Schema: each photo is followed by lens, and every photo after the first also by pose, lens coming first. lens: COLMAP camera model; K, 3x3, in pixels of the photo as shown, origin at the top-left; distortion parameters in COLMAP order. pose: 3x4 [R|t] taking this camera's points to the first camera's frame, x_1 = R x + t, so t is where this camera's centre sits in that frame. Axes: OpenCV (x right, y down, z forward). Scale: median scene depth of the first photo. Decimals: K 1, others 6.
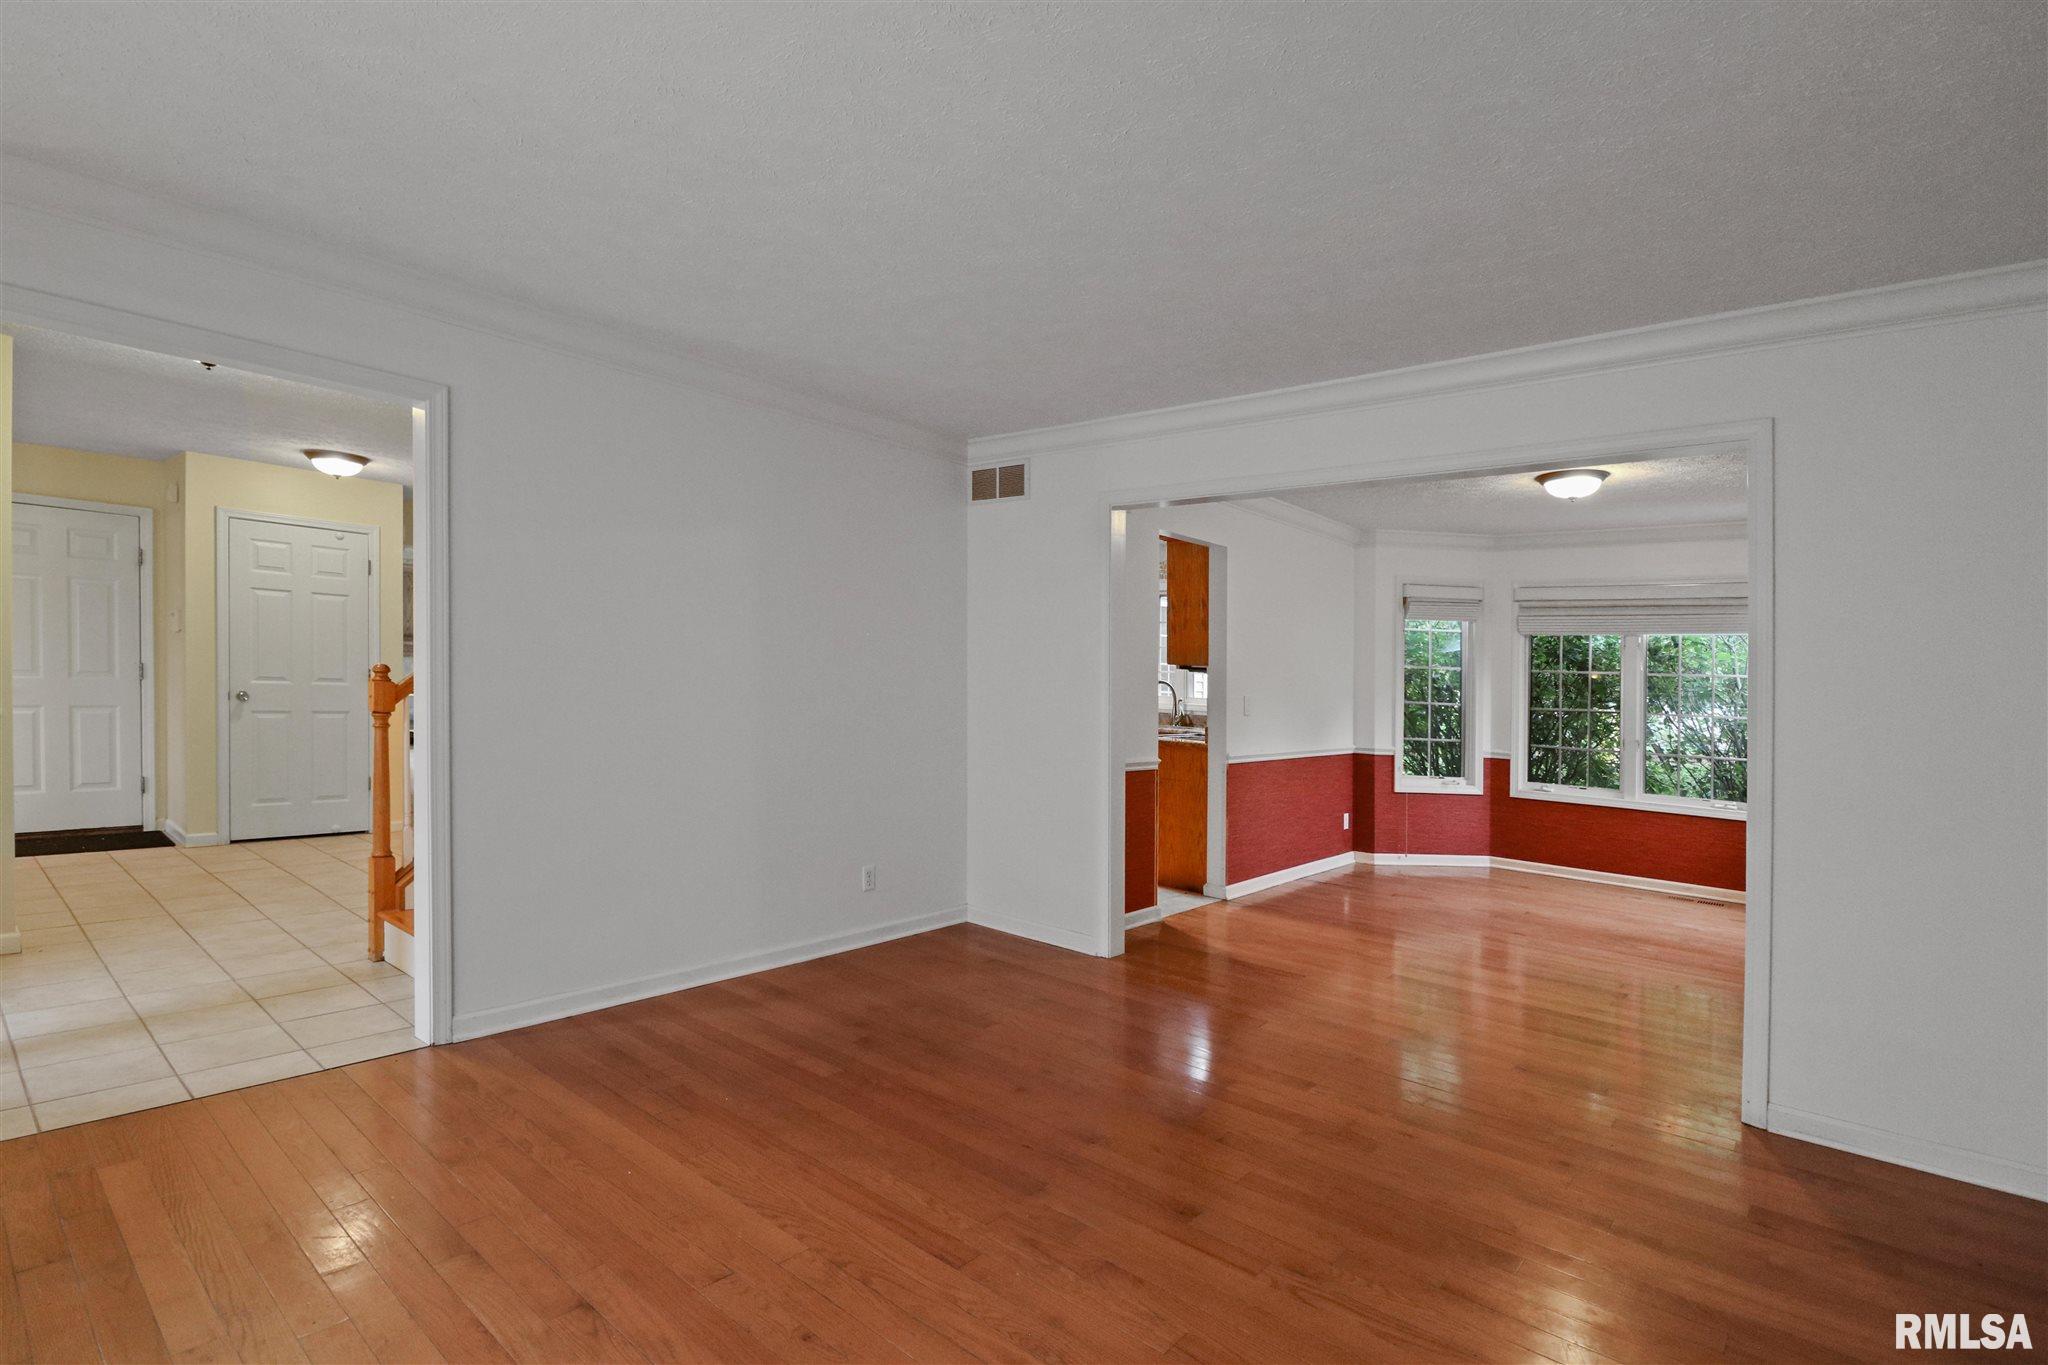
lens RADIAL K [[960.5, 0, 1028.7], [0, 960.5, 711.6], [0, 0, 1]] dist [-0.013239, -0.000377]
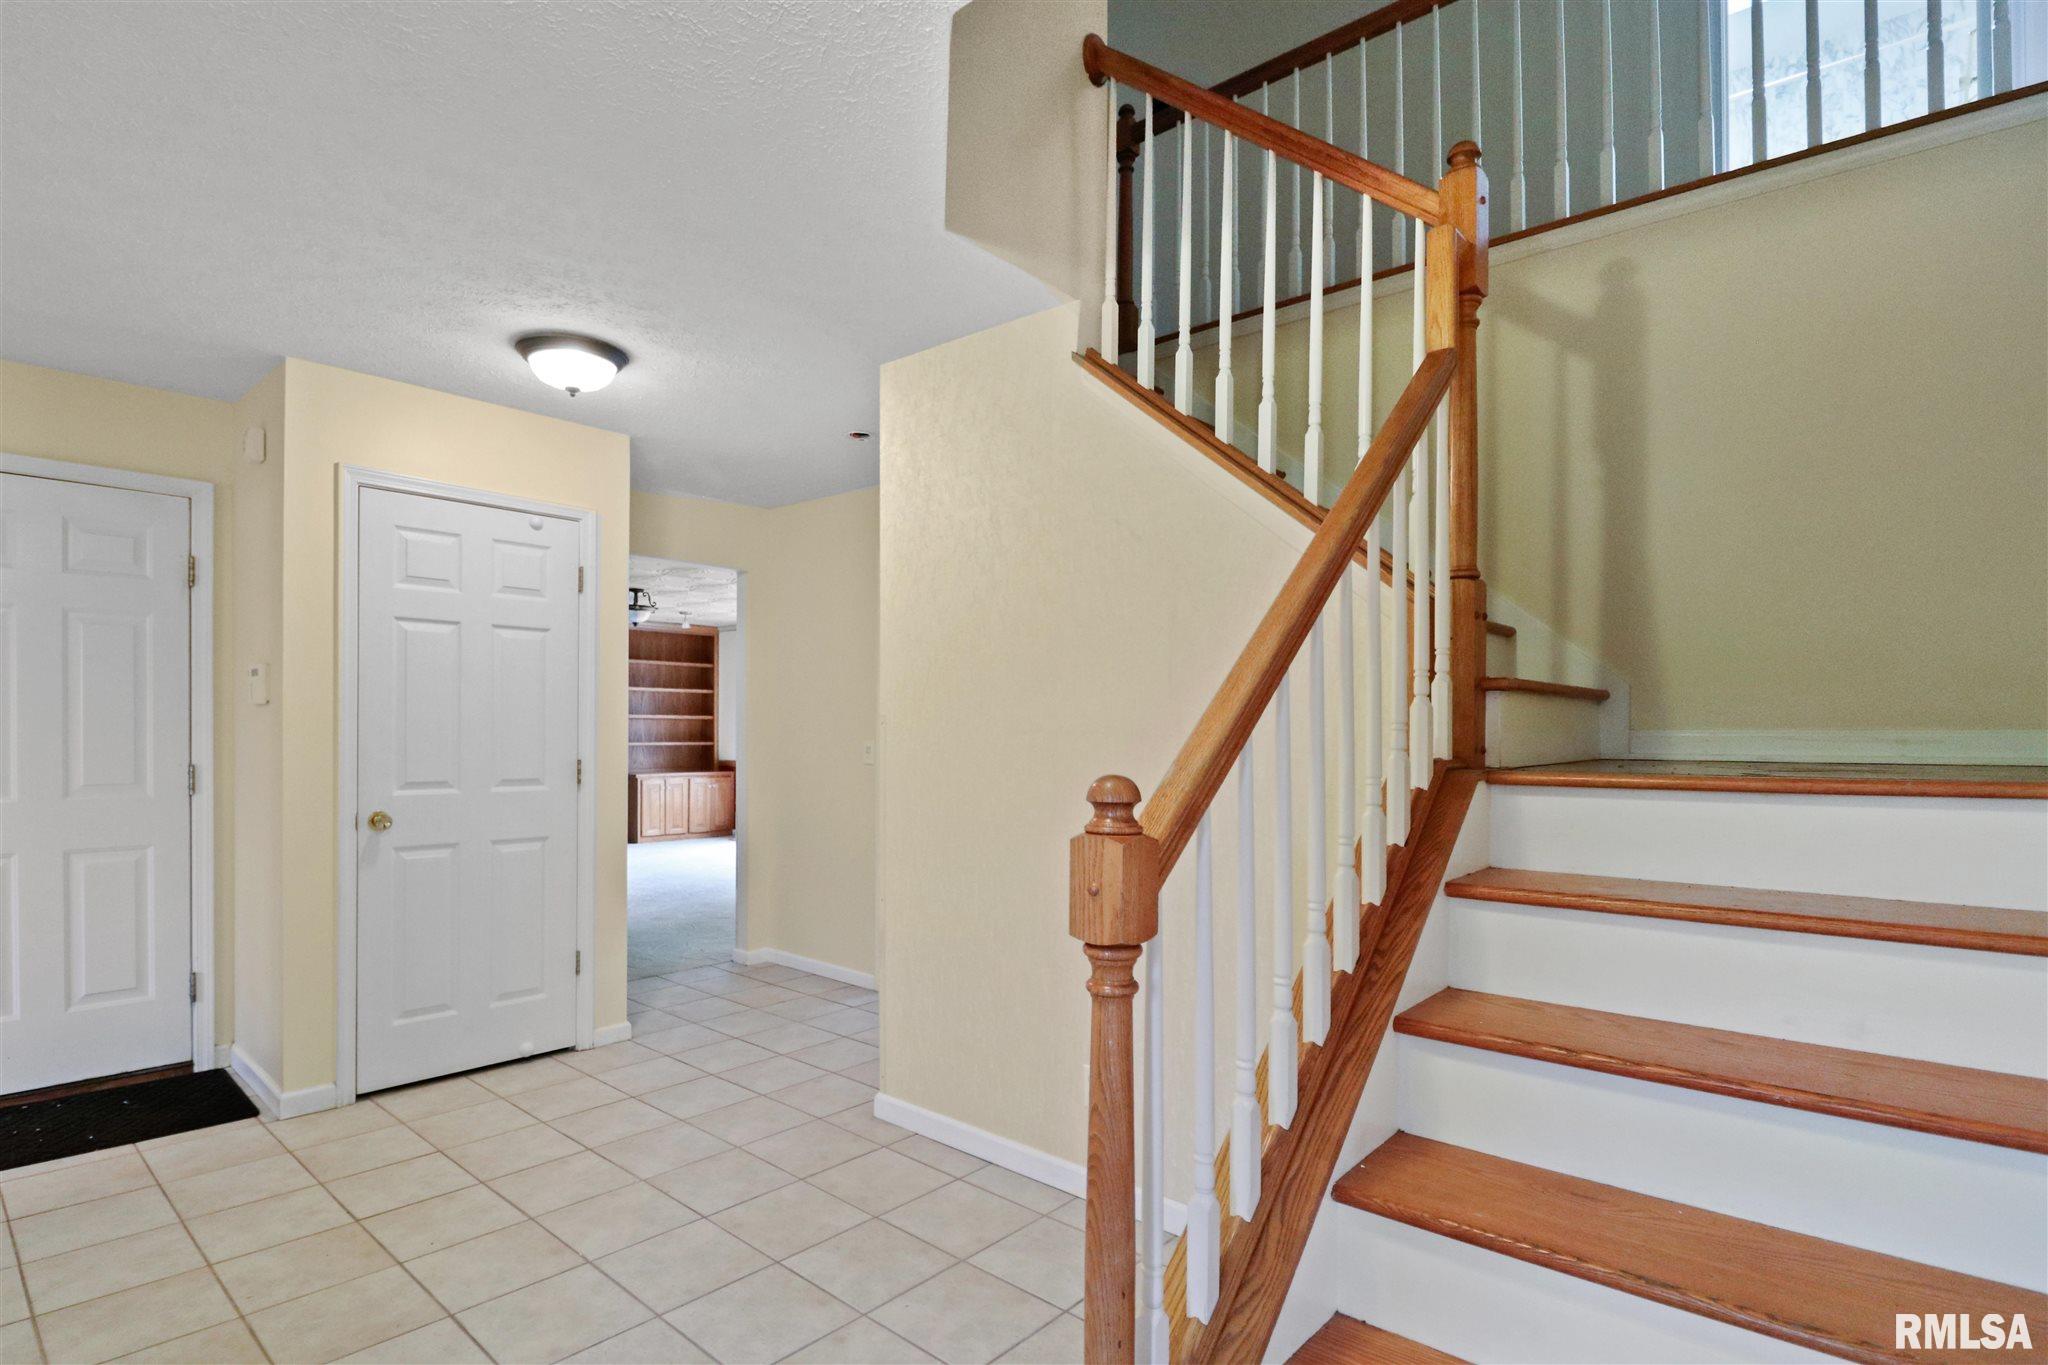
lens RADIAL K [[1023.9, 0, 1019.8], [0, 1023.9, 716.1], [0, 0, 1]] dist [0.017039, -0.020672]
pose [[0.998153, -0.037154, -0.048059, -0.438289], [0.034733, 0.998131, -0.050281, -0.033365], [0.049838, 0.048519, 0.997578, 0.441322]]
